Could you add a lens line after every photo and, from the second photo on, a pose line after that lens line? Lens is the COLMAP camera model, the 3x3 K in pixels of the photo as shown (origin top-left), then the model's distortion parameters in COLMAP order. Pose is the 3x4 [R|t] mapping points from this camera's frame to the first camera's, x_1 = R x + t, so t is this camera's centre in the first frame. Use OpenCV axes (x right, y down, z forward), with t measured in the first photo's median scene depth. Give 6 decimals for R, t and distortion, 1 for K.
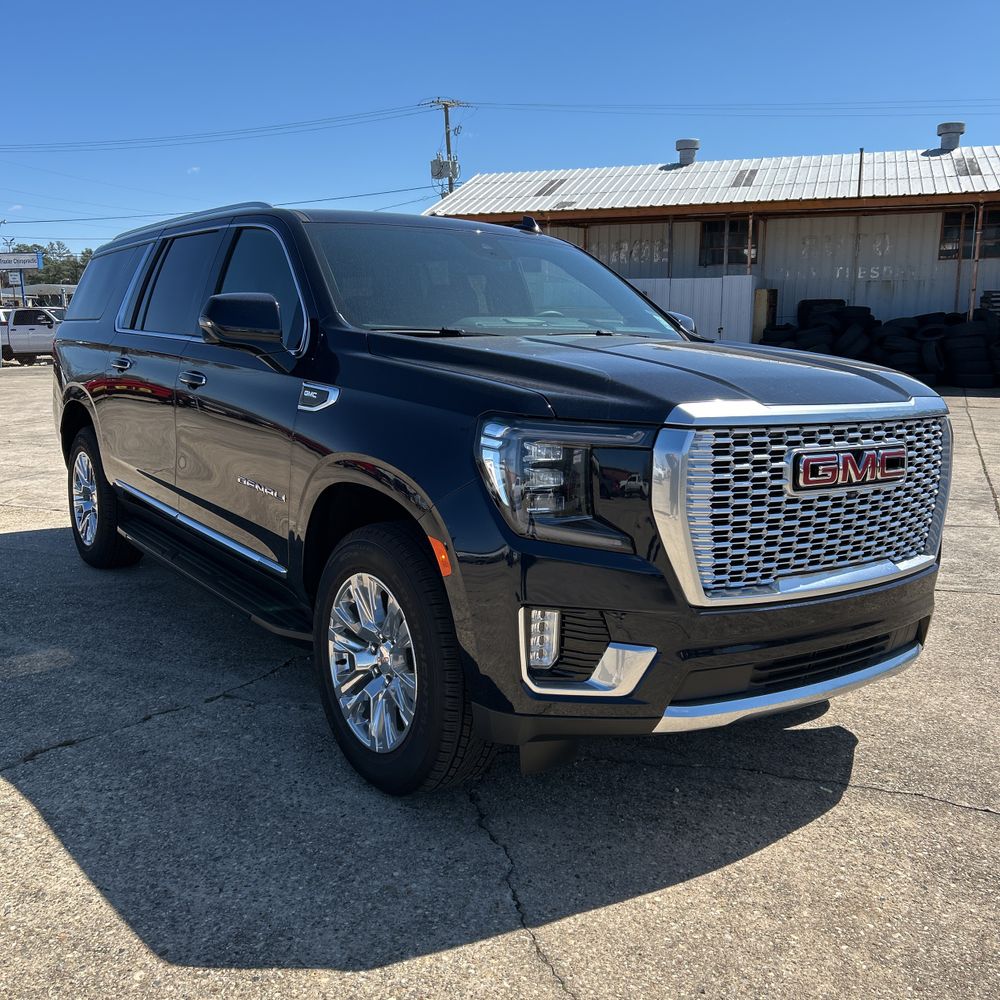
lens RADIAL K [[1012.9, 0, 500.0], [0, 1012.9, 500.0], [0, 0, 1]] dist [0.124936, -0.235951]
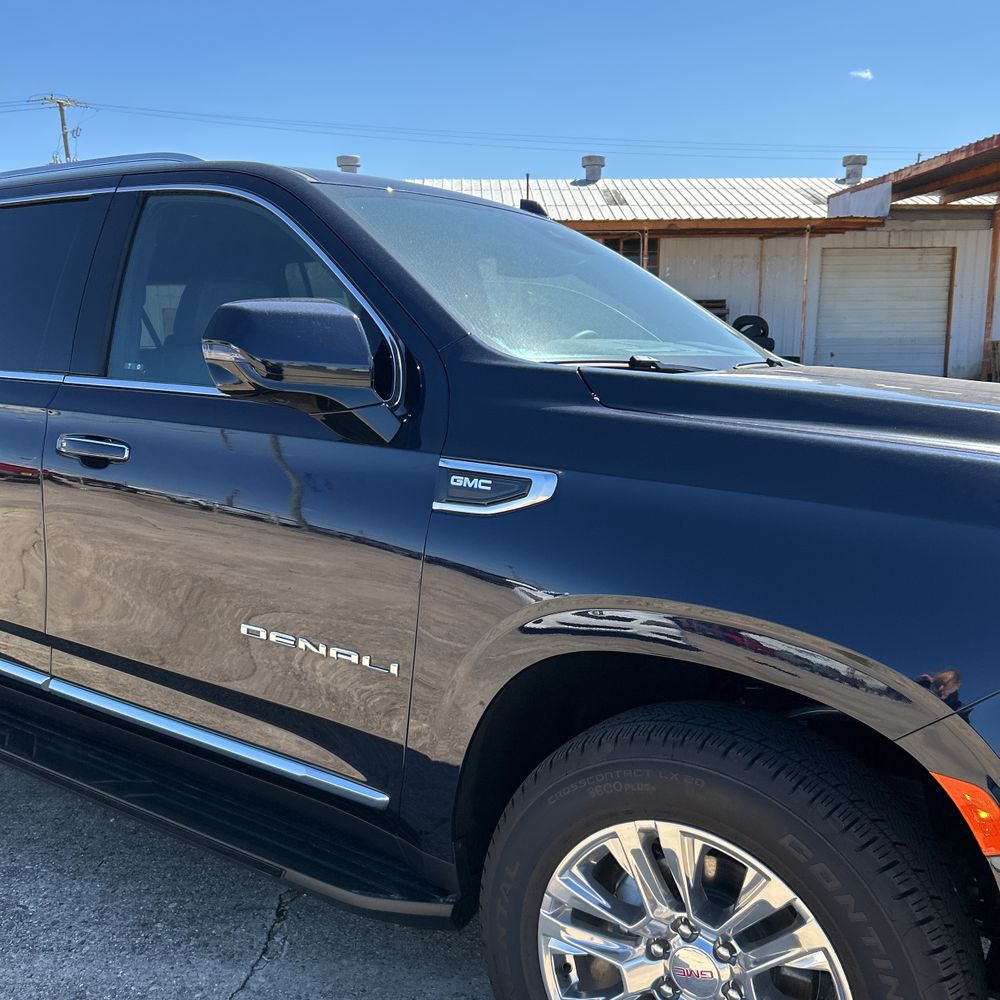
lens RADIAL K [[1005.3, 0, 493.9], [0, 1005.3, 499.2], [0, 0, 1]] dist [0.051579, -0.044079]
pose [[0.936029, -0.059822, 0.346802, -0.344130], [0.065858, 0.997813, -0.005635, -0.086958], [-0.345706, 0.028115, 0.937921, 0.468945]]
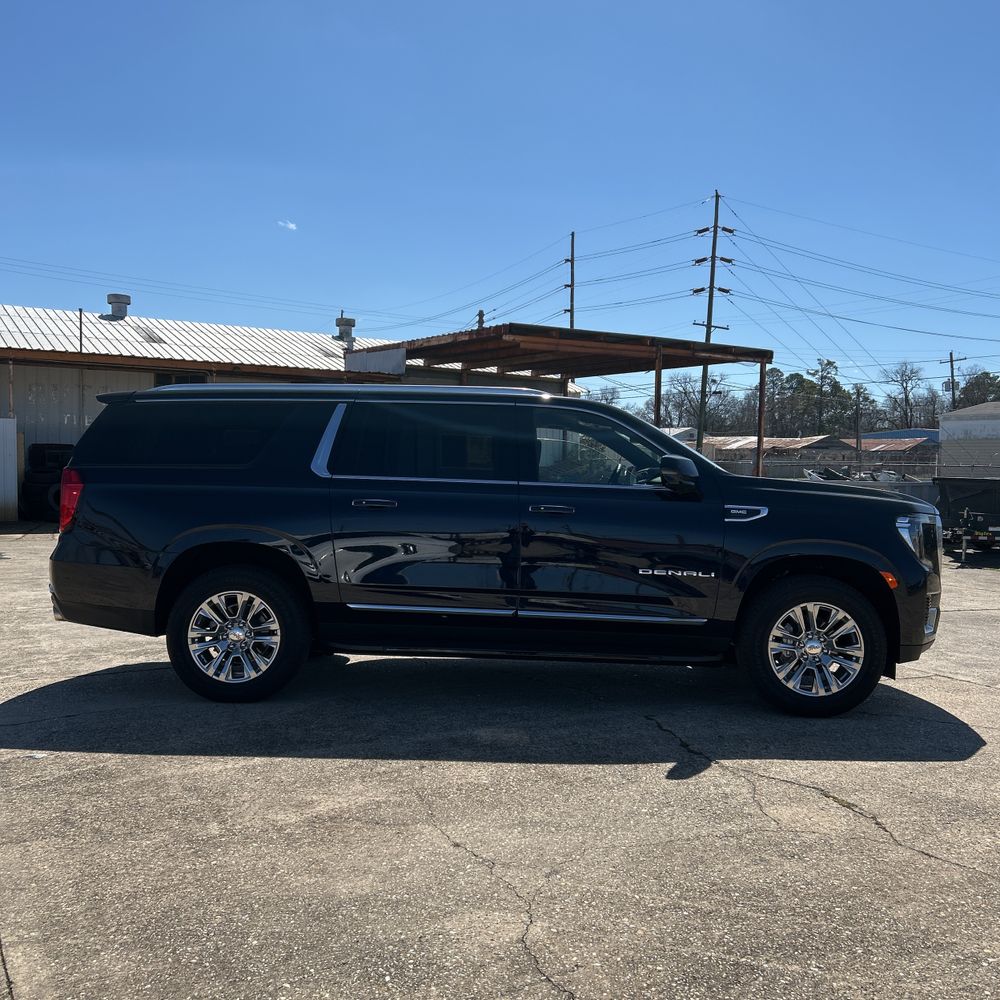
lens RADIAL K [[1005.3, 0, 493.9], [0, 1005.3, 499.2], [0, 0, 1]] dist [0.051579, -0.044079]
pose [[0.593980, -0.021324, 0.804197, -1.750125], [0.130604, 0.988943, -0.070241, -0.055698], [-0.793807, 0.146753, 0.590198, 0.290953]]
